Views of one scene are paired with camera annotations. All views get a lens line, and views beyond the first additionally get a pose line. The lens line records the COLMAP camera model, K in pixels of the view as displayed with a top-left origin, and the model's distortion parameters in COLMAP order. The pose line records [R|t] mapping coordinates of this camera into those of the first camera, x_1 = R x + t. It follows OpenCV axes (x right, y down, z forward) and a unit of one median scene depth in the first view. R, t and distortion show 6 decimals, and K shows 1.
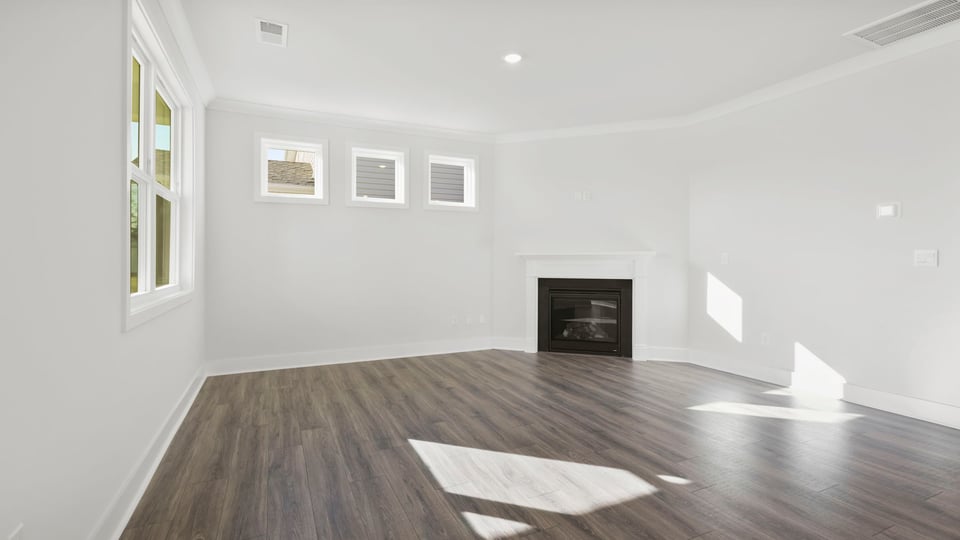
lens RADIAL K [[440.8, 0, 484.3], [0, 440.8, 265.2], [0, 0, 1]] dist [-0.001054, -0.000041]
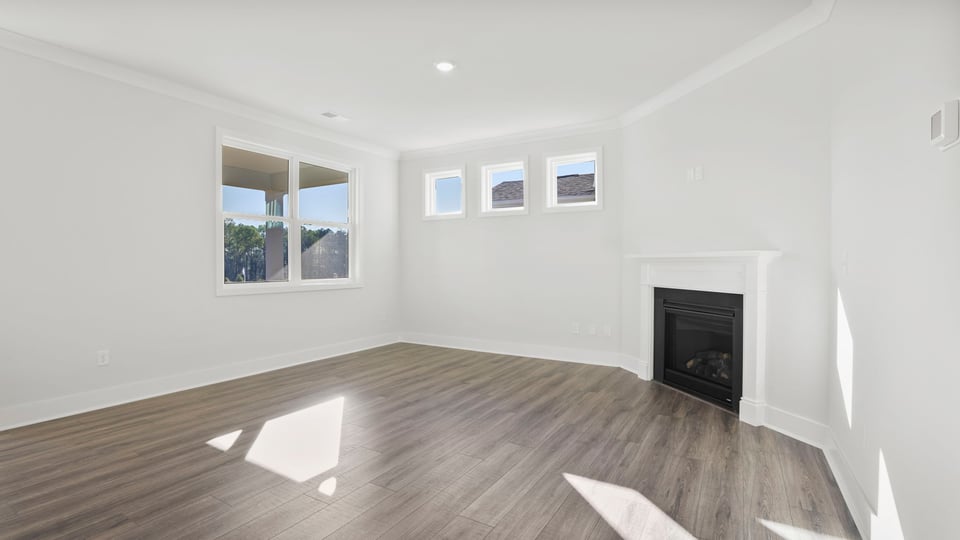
lens RADIAL K [[444.5, 0, 481.0], [0, 444.5, 273.9], [0, 0, 1]] dist [-0.024257, 0.000663]
pose [[0.555023, 0.017332, -0.831655, 0.616539], [-0.005165, 0.999835, 0.017390, -0.006373], [0.831819, -0.005356, 0.555021, 0.310067]]
